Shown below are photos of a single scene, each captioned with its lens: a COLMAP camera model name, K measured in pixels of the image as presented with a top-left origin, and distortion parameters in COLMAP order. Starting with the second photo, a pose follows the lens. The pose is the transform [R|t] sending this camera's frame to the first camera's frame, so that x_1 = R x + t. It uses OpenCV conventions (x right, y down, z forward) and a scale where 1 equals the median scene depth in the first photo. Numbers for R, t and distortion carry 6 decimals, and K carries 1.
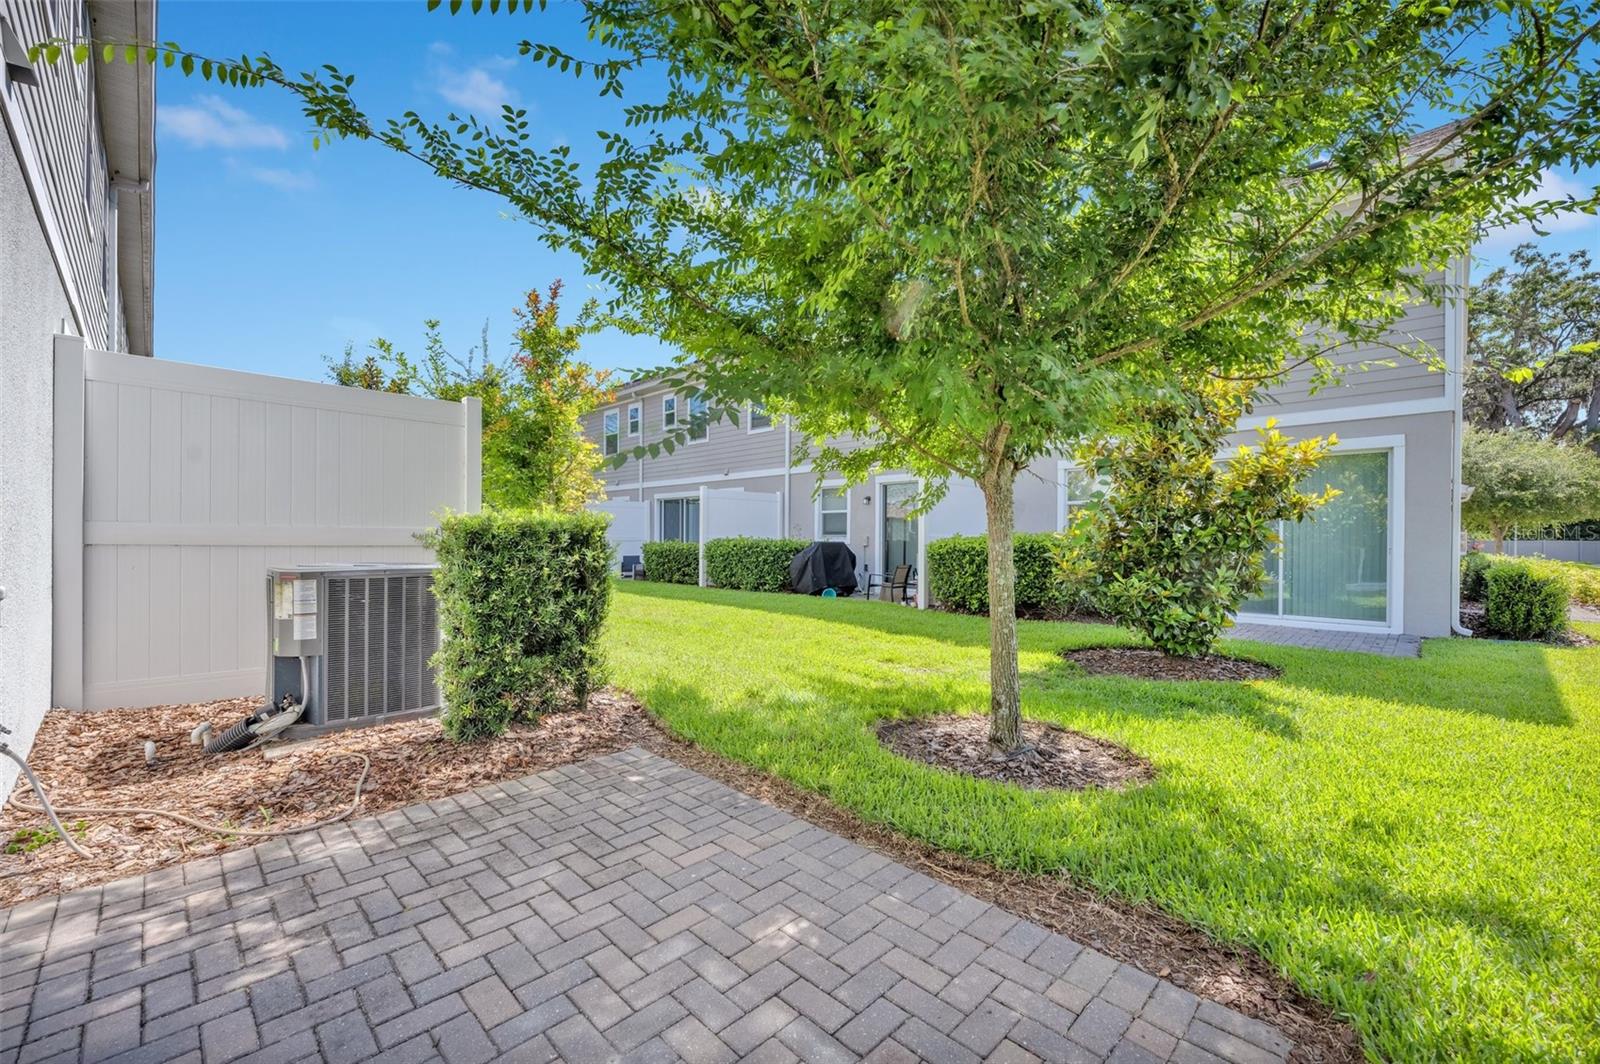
lens RADIAL K [[645.4, 0, 804.1], [0, 645.4, 536.1], [0, 0, 1]] dist [0.002063, 0.000137]
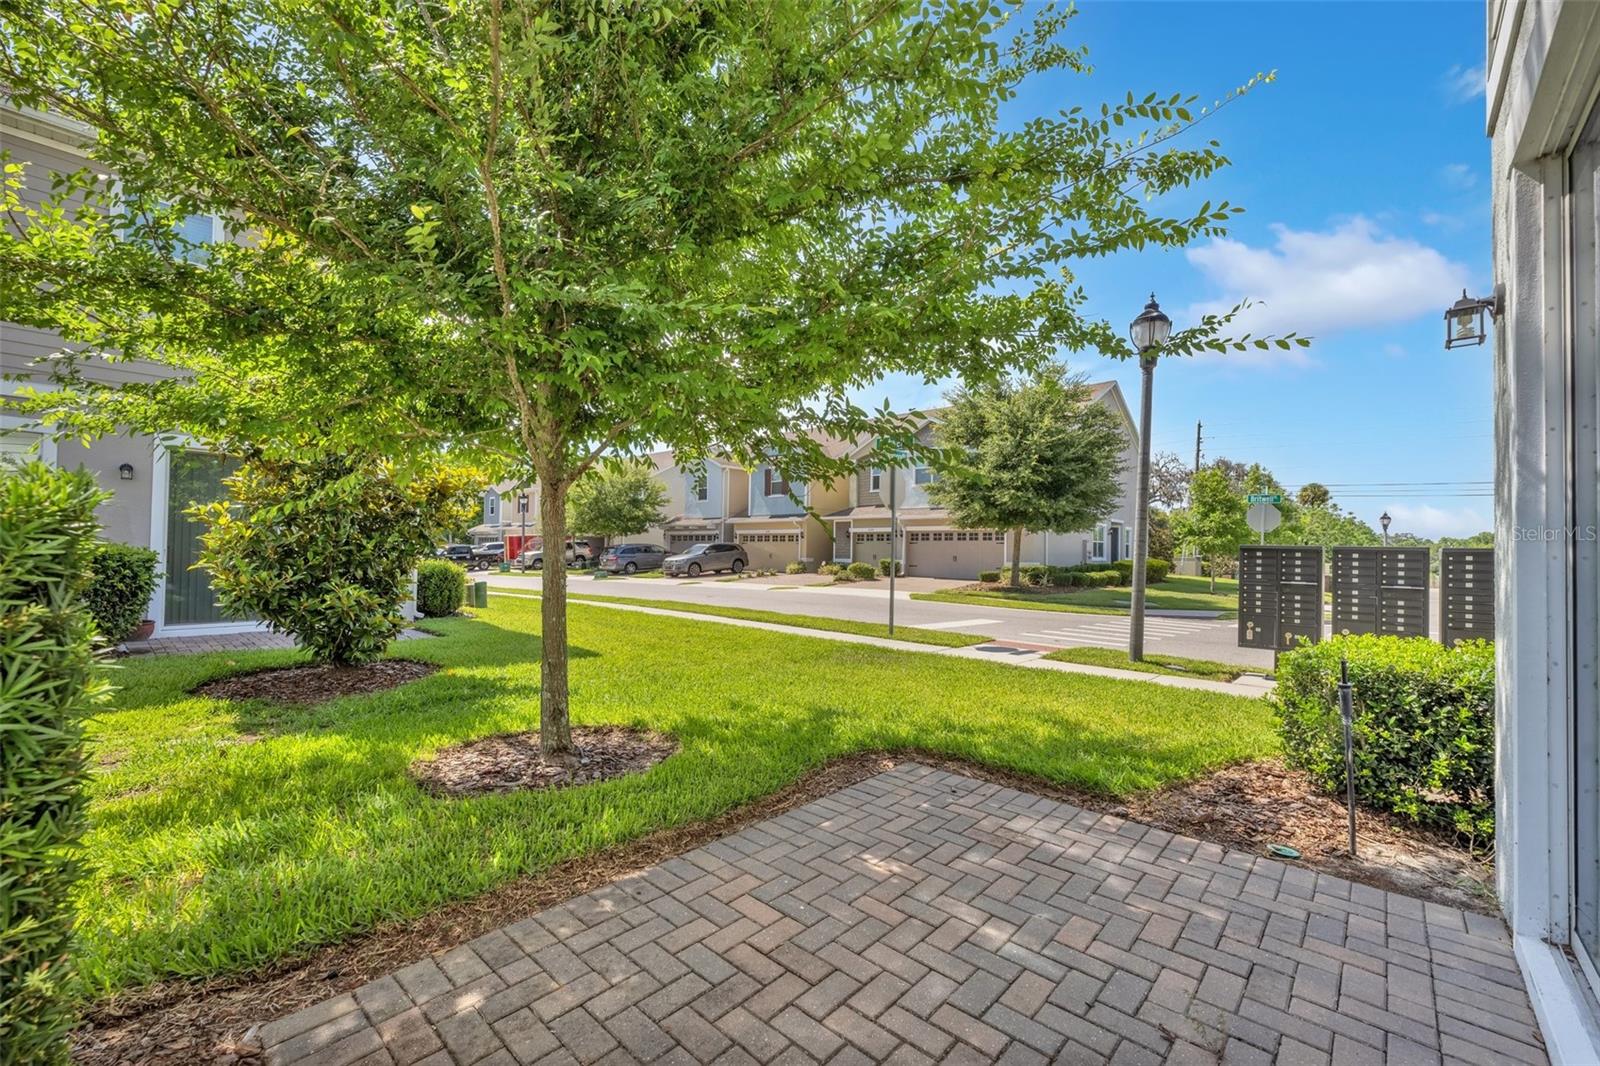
lens RADIAL K [[645.4, 0, 804.1], [0, 645.4, 537.1], [0, 0, 1]] dist [0.002063, 0.000137]
pose [[-0.041063, 0.013810, 0.999061, -0.946732], [-0.019188, 0.999709, -0.014607, -0.009011], [-0.998972, -0.019770, -0.040786, 0.870188]]
